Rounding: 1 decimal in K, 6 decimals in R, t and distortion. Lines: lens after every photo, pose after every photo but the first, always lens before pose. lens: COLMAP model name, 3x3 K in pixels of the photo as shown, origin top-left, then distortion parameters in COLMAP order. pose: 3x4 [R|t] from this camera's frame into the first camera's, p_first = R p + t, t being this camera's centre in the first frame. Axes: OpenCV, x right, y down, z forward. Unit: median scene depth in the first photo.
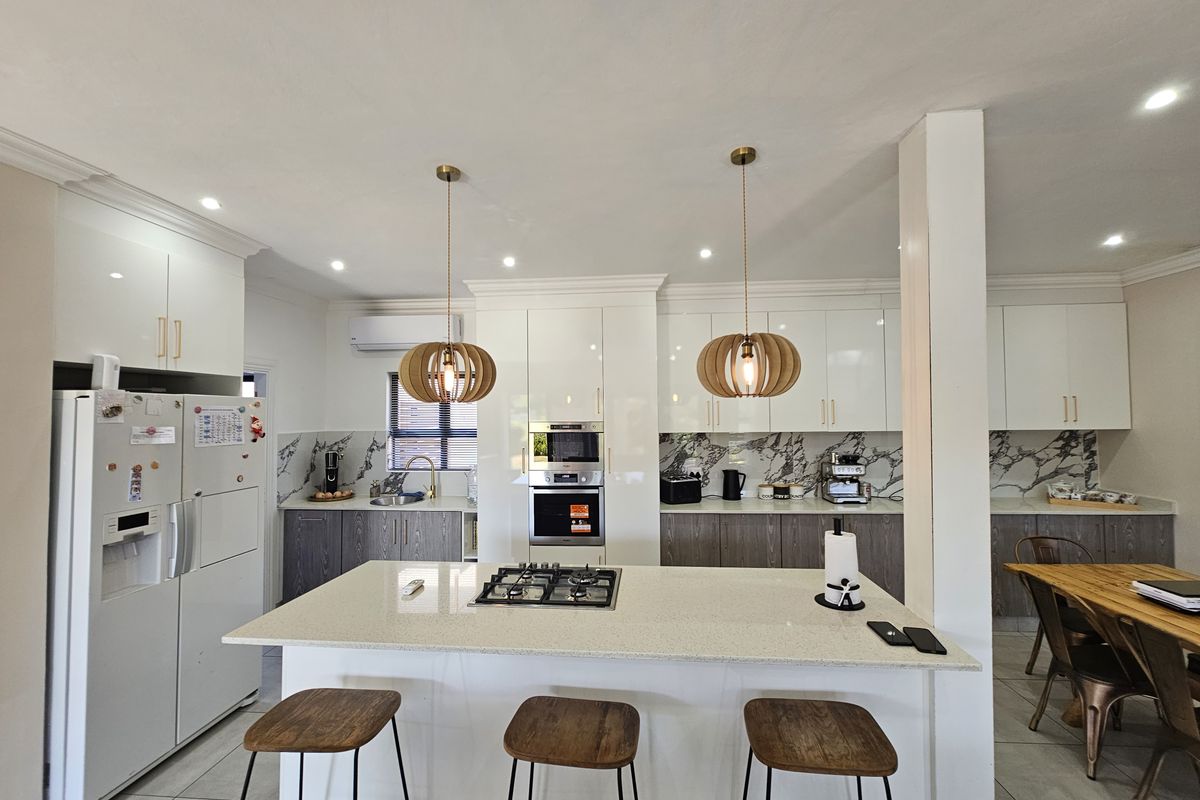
lens RADIAL K [[489.5, 0, 603.0], [0, 489.5, 395.6], [0, 0, 1]] dist [-0.001996, 0.000047]
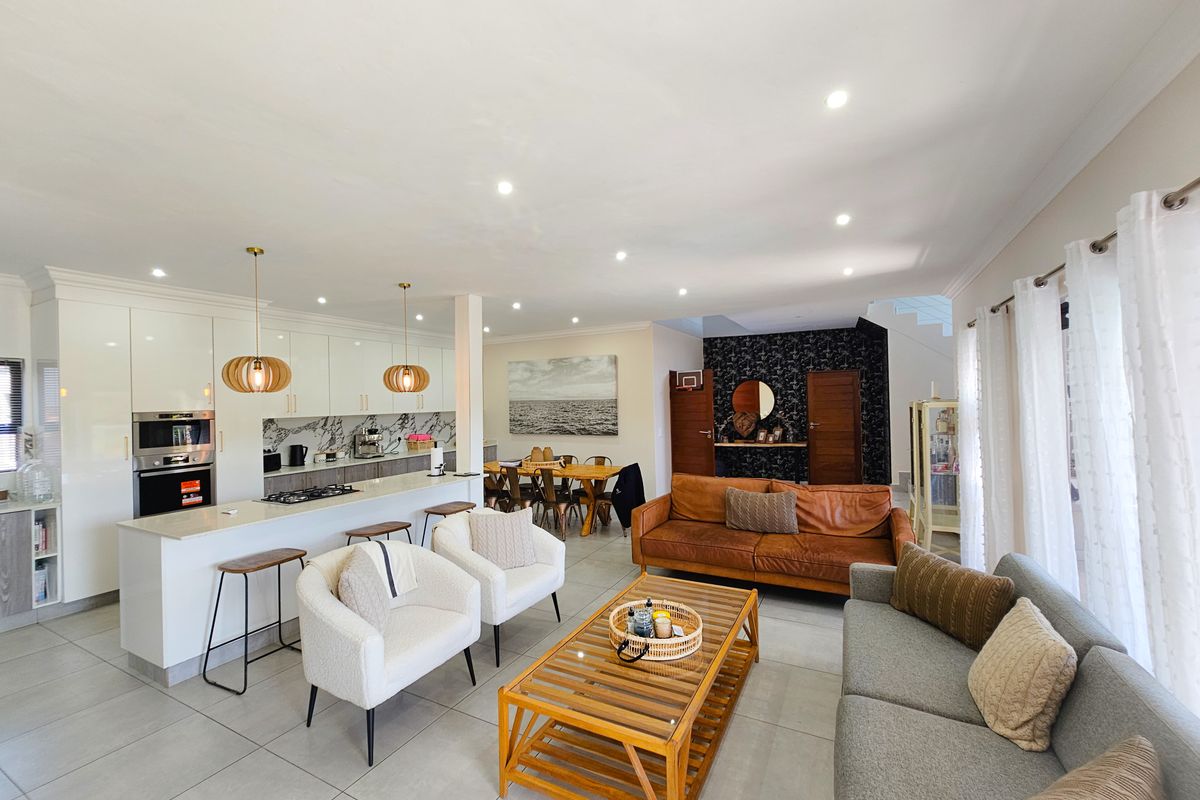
lens RADIAL K [[489.5, 0, 607.0], [0, 489.5, 398.1], [0, 0, 1]] dist [-0.001996, 0.000047]
pose [[0.392457, 0.005503, 0.919754, -0.695626], [-0.013340, 0.999911, -0.000291, 0.008263], [-0.919674, -0.012155, 0.392495, -0.365887]]
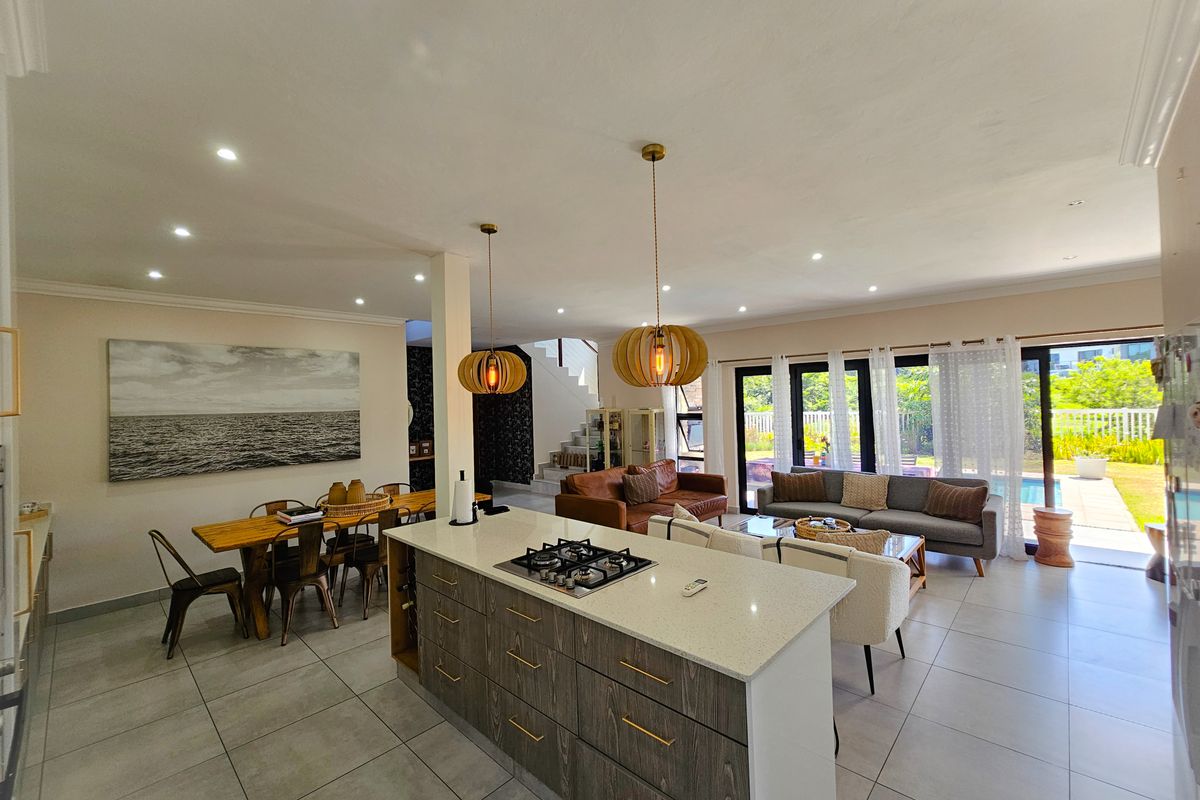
lens RADIAL K [[489.5, 0, 604.5], [0, 489.5, 397.9], [0, 0, 1]] dist [-0.001996, 0.000047]
pose [[-0.779365, 0.034323, 0.625629, -0.271331], [0.011995, 0.999133, -0.039871, 0.054599], [-0.626455, -0.023570, -0.779101, 1.673402]]
